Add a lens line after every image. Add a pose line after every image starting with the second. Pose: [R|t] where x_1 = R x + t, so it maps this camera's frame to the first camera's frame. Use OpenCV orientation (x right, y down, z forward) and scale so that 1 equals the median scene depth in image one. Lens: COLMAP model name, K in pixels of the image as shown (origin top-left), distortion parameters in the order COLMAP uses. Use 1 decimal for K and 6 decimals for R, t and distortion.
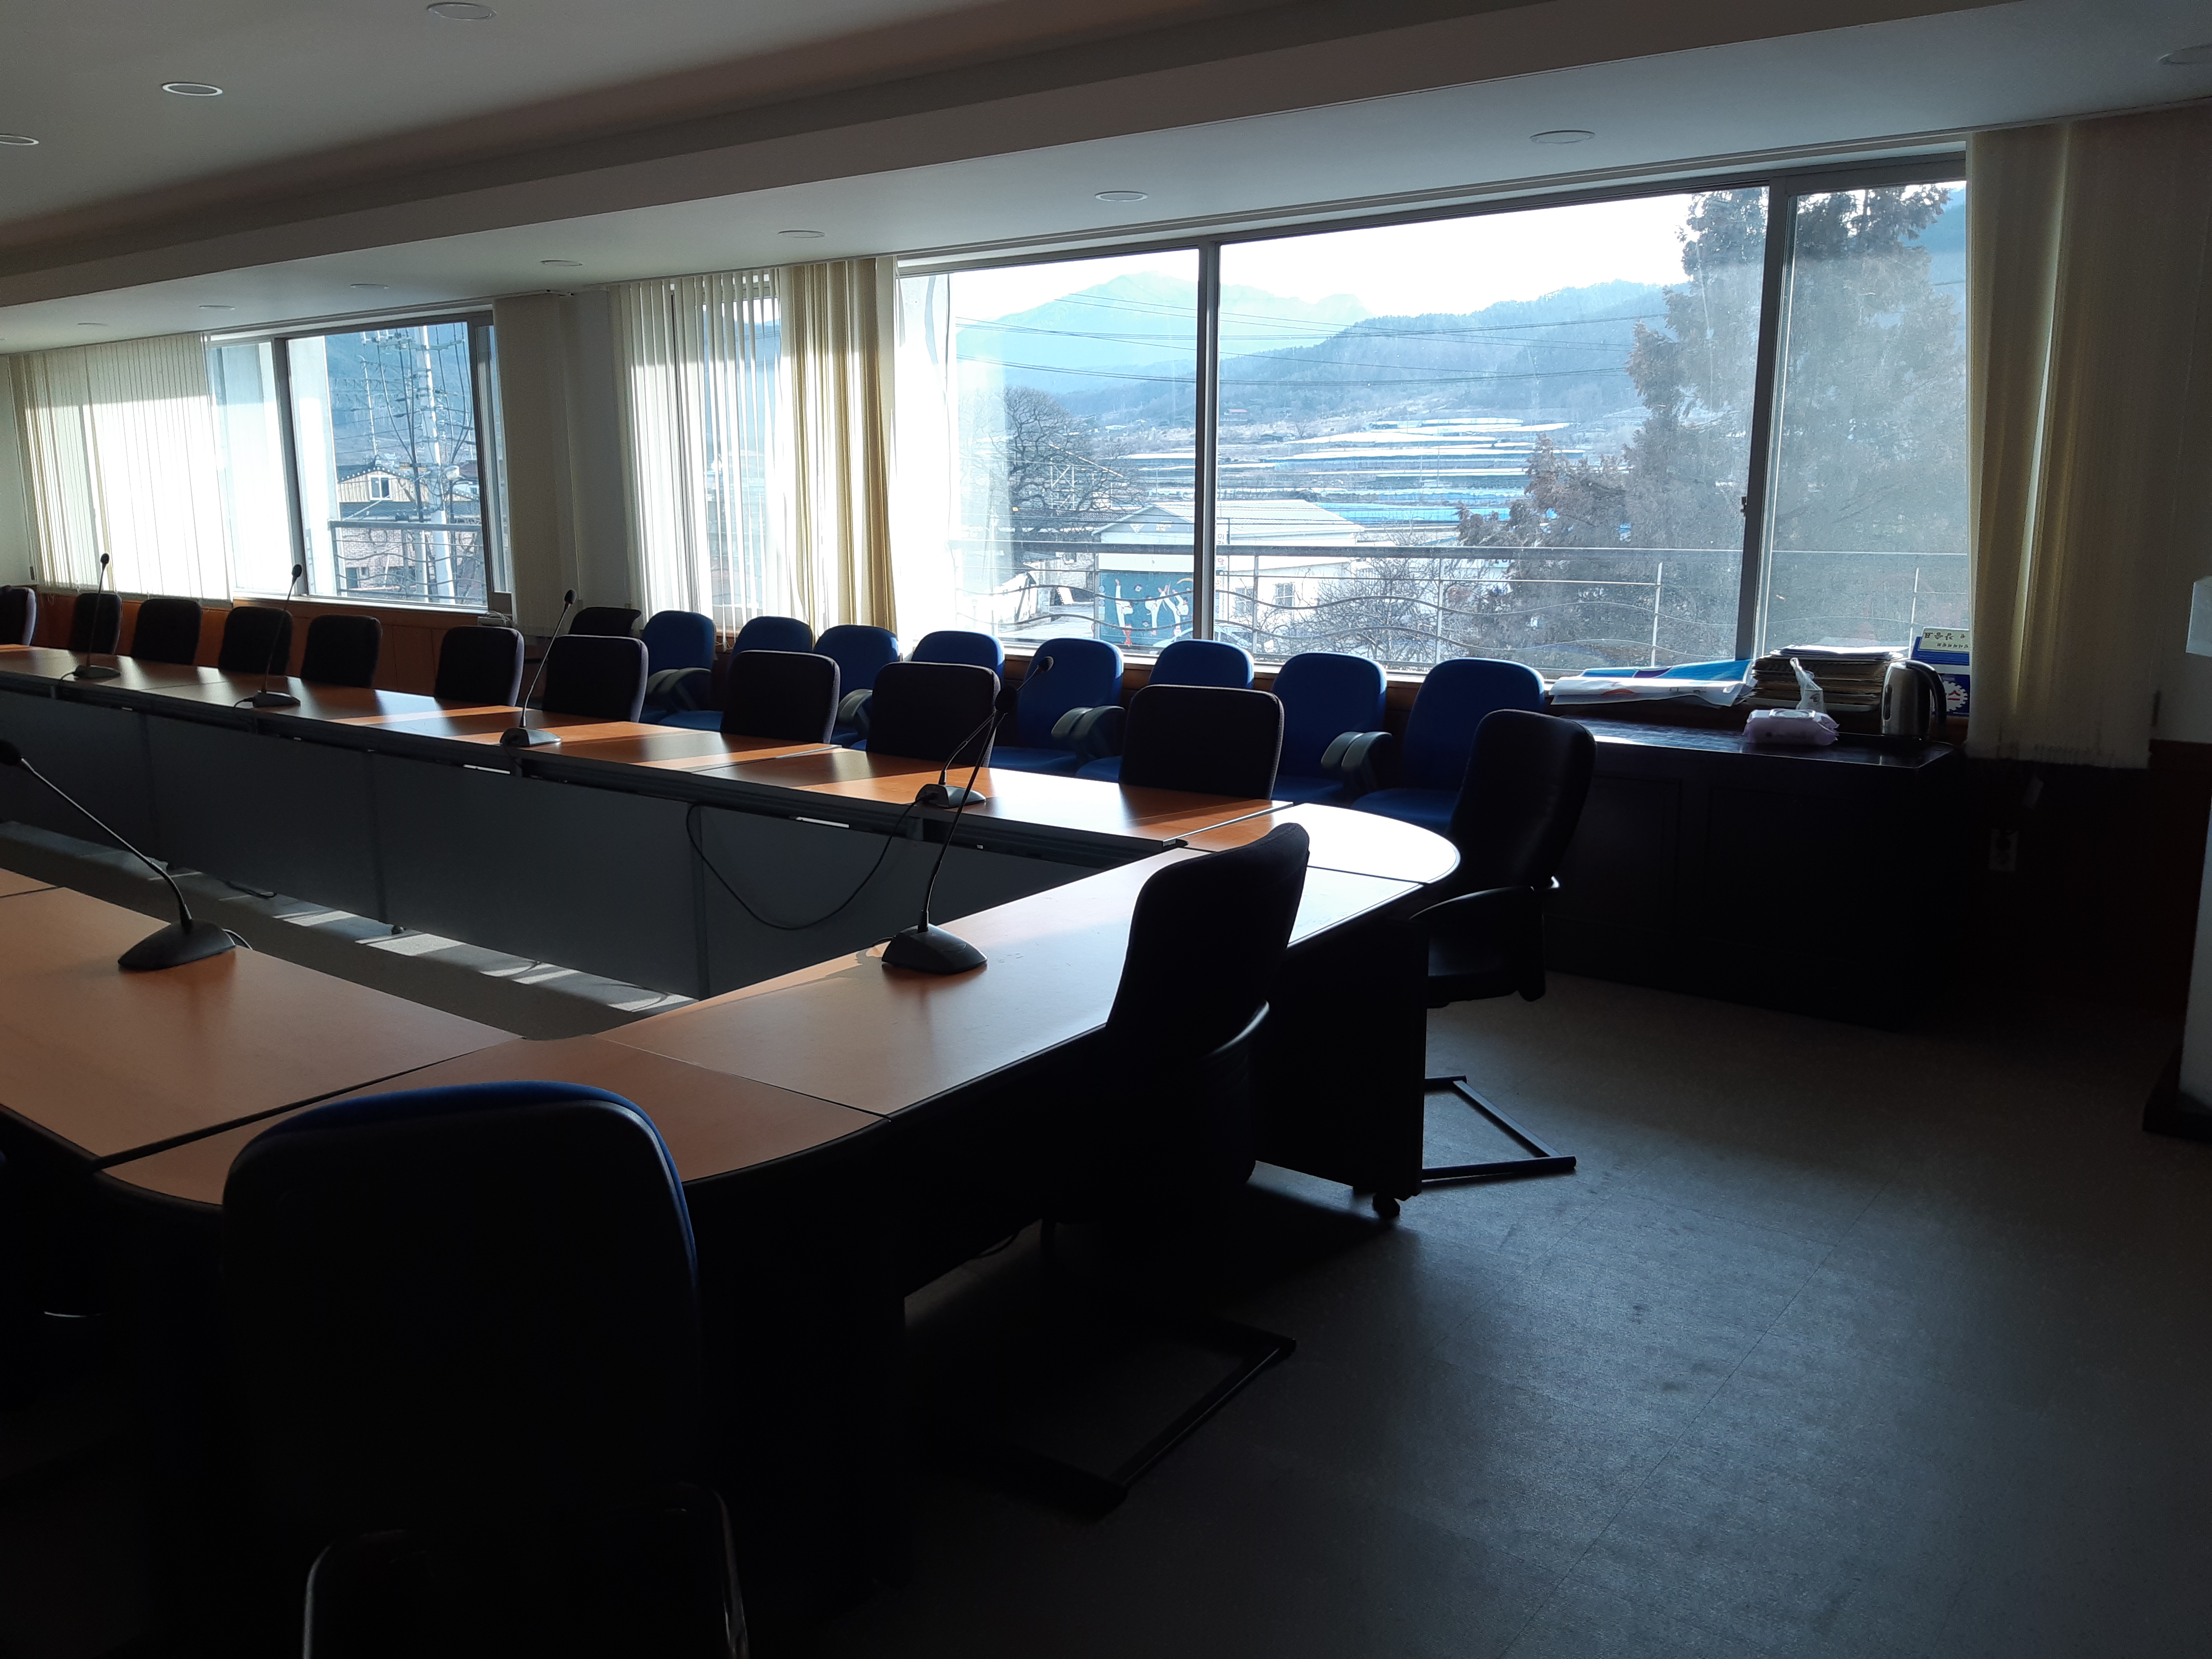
lens RADIAL K [[1722.2, 0, 1106.0], [0, 1722.2, 829.5], [0, 0, 1]] dist [0.123061, -0.222261]
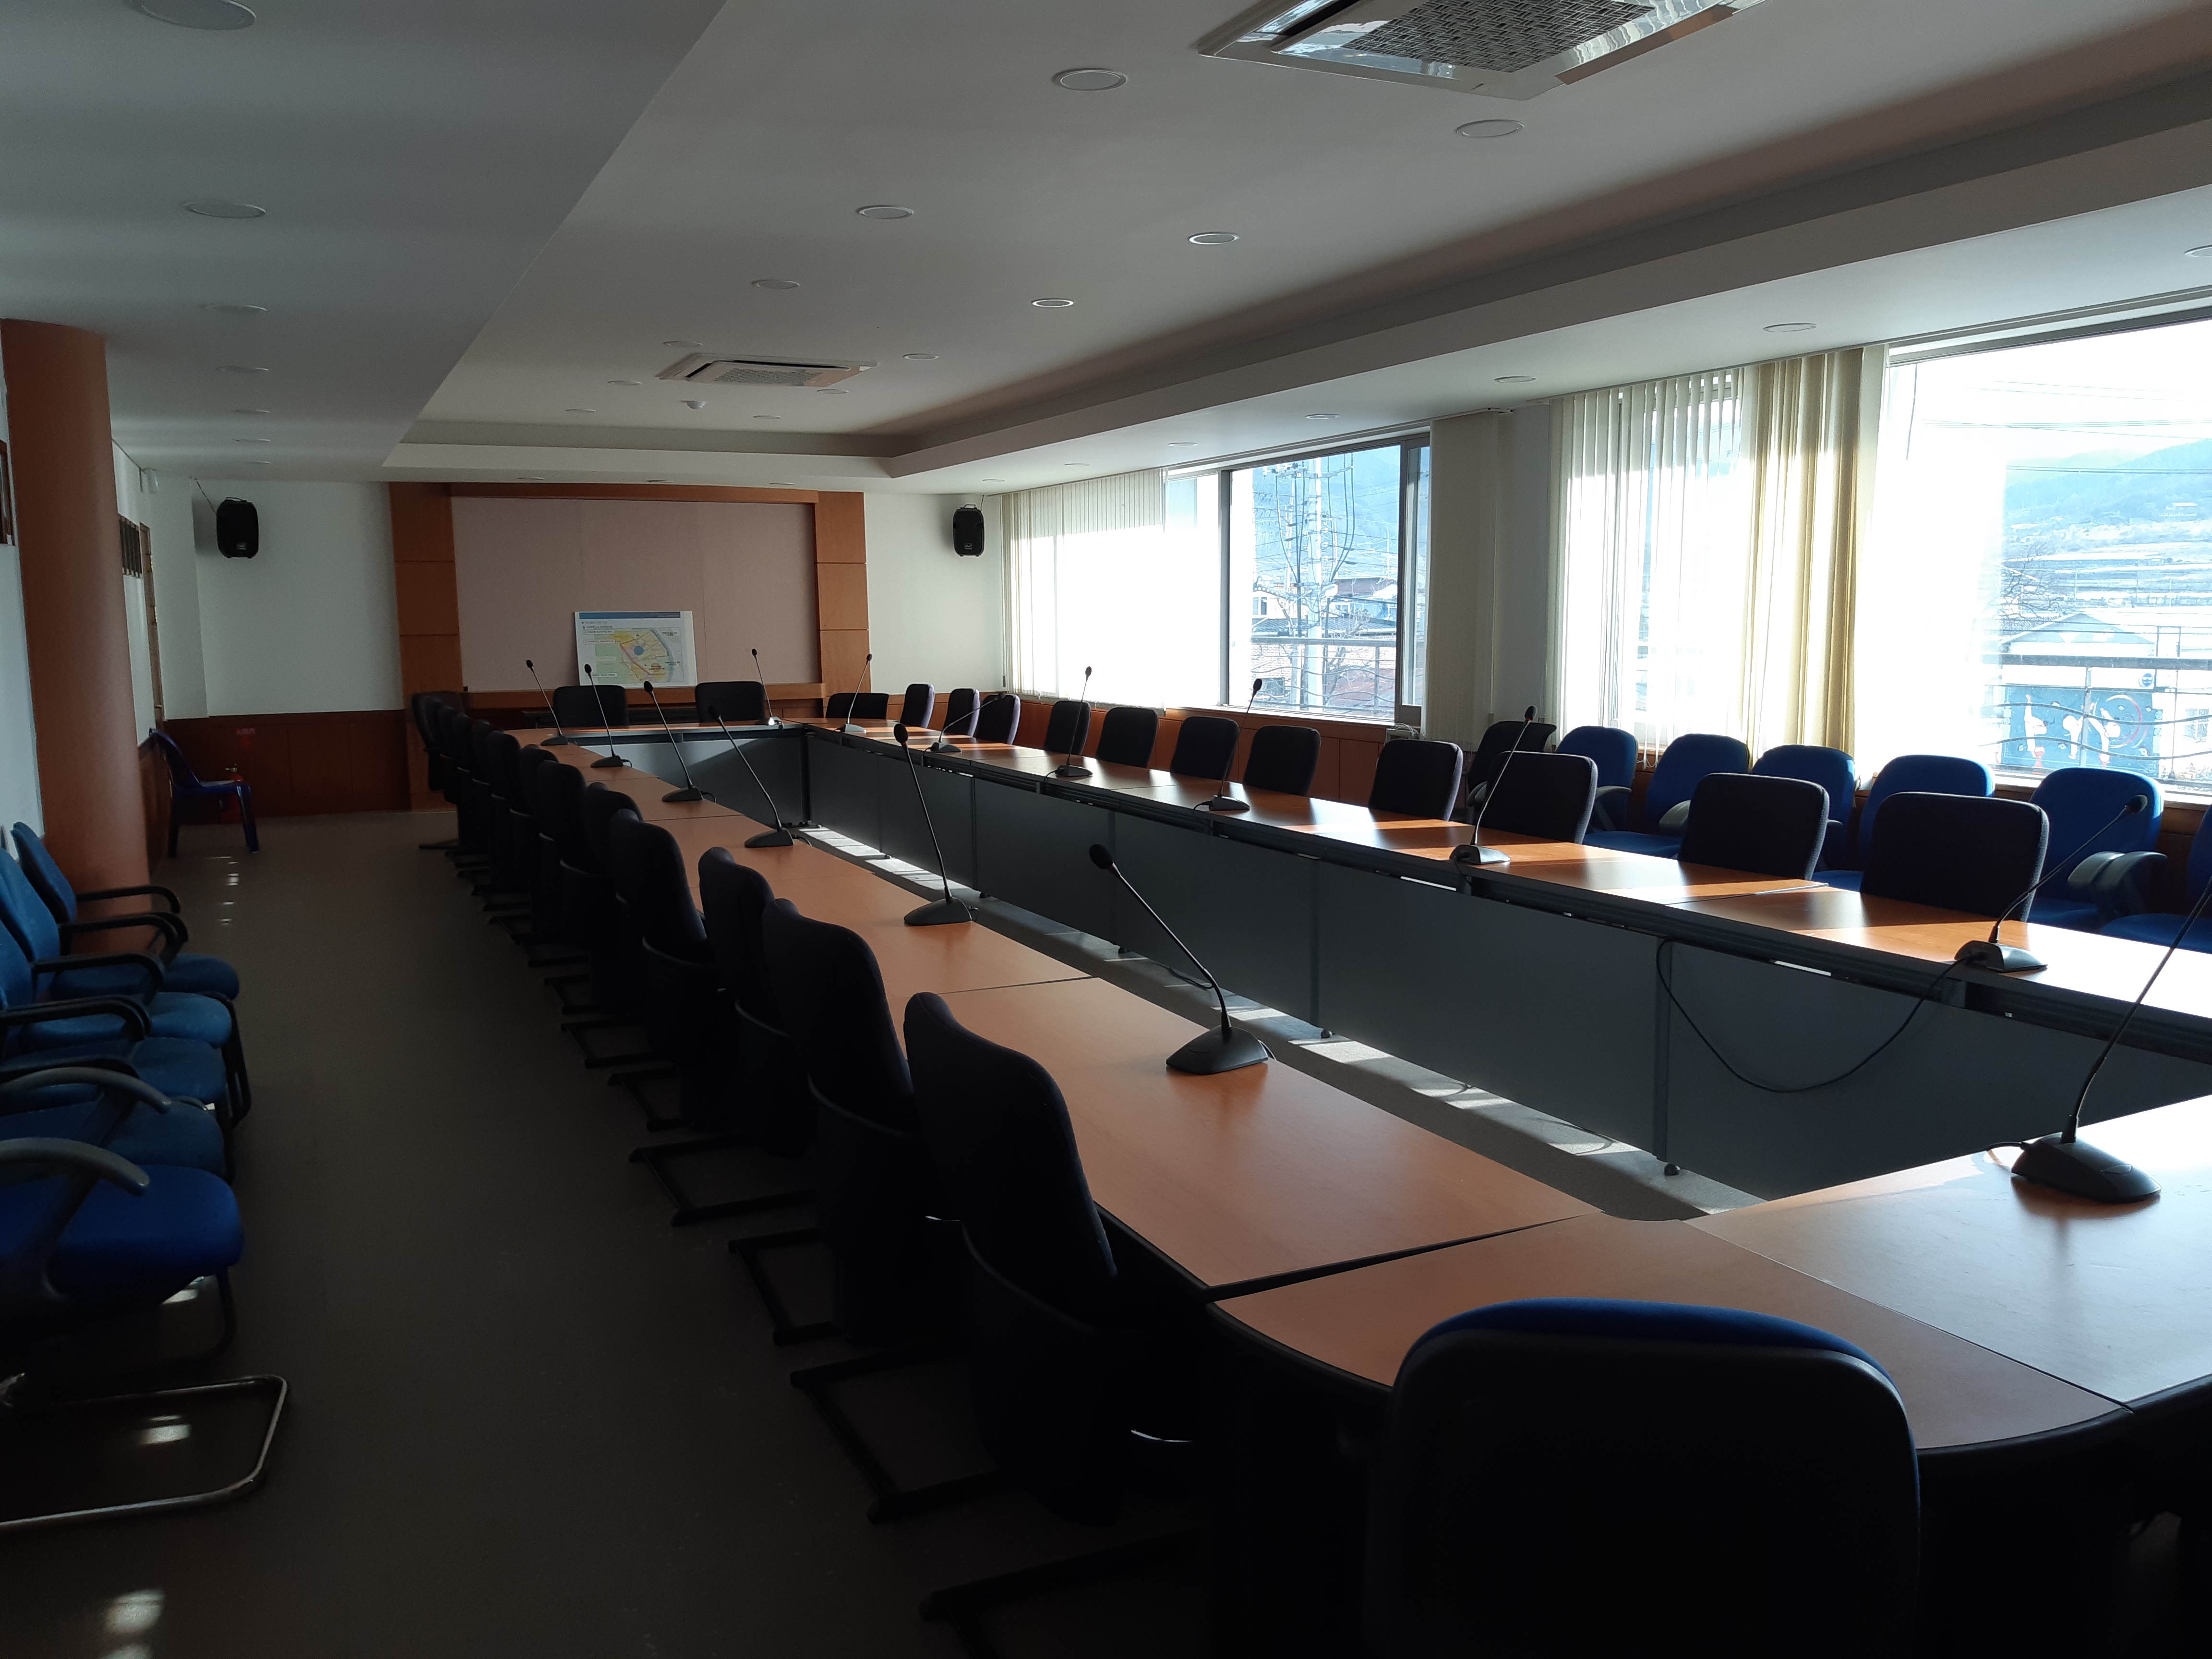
lens RADIAL K [[1722.2, 0, 1106.0], [0, 1722.2, 829.5], [0, 0, 1]] dist [0.123061, -0.222261]
pose [[0.892399, 0.051191, -0.448335, -0.058691], [-0.079263, 0.995879, -0.044062, -0.005461], [0.444232, 0.074857, 0.892779, 0.026036]]
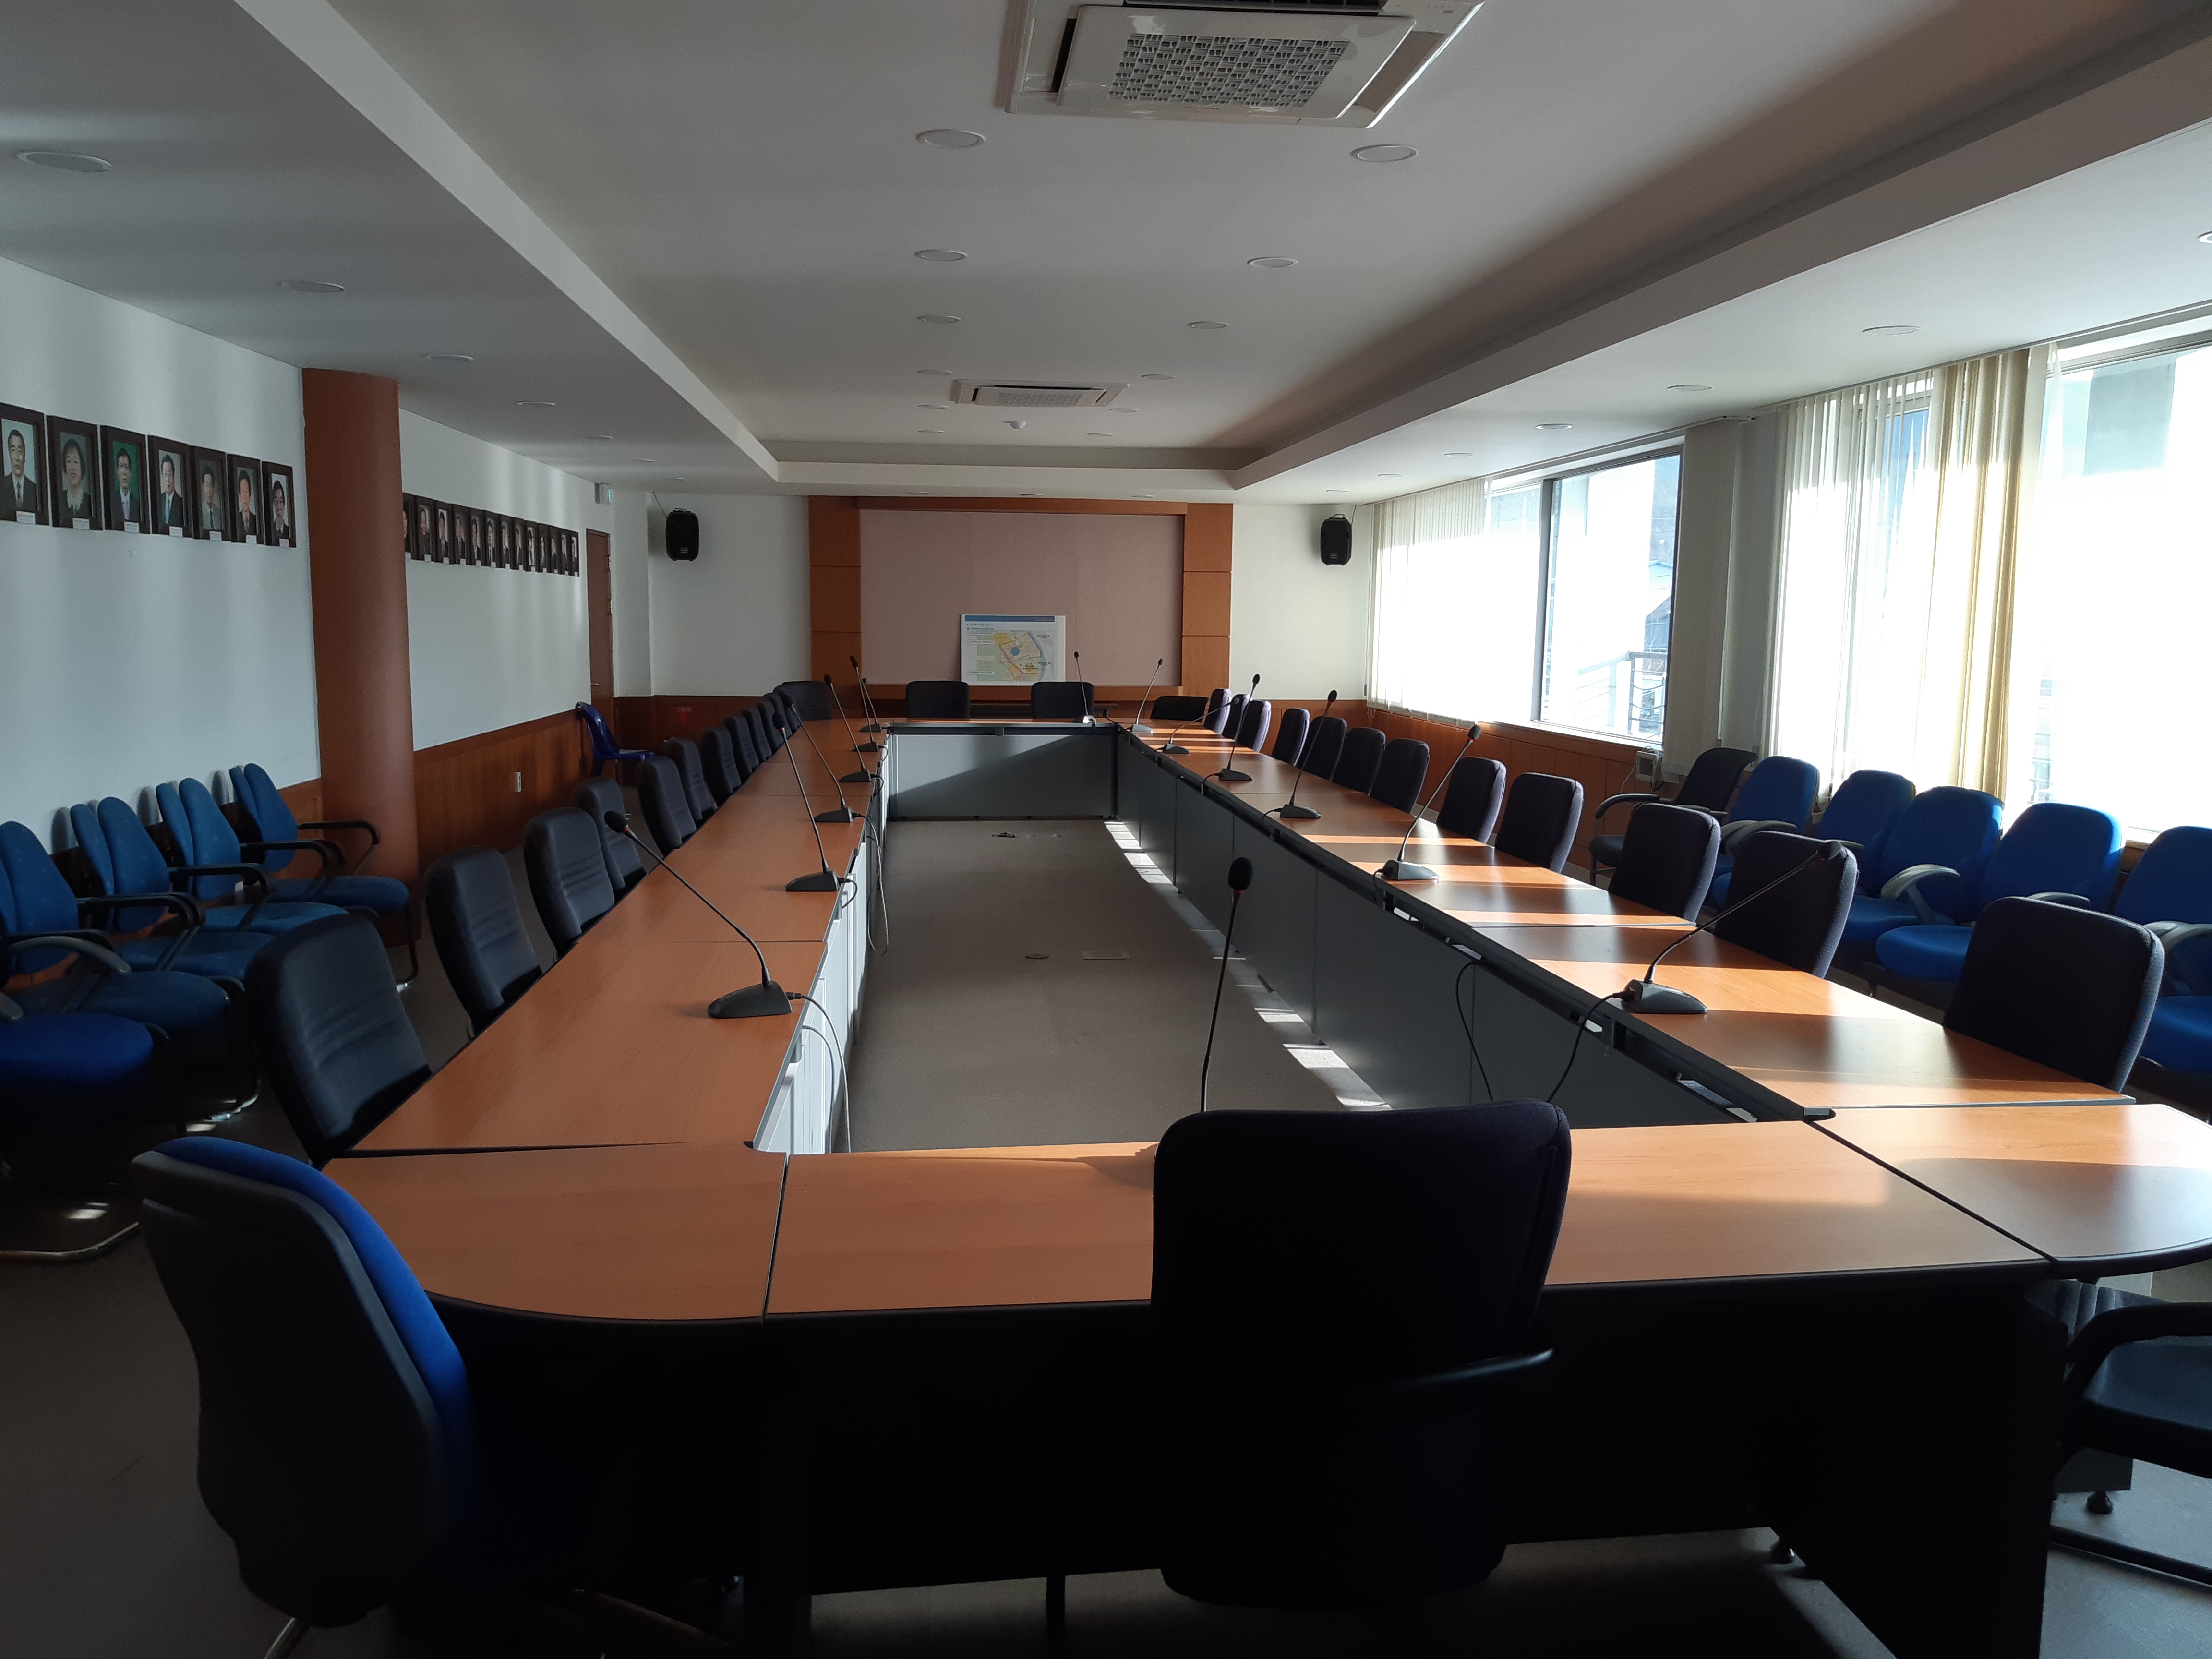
lens RADIAL K [[1732.9, 0, 1106.0], [0, 1732.9, 829.5], [0, 0, 1]] dist [0.240242, -0.477385]
pose [[0.684972, 0.100686, -0.721579, 0.185211], [-0.153819, 0.988066, -0.008144, -0.030057], [0.712147, 0.116571, 0.692285, 0.134357]]
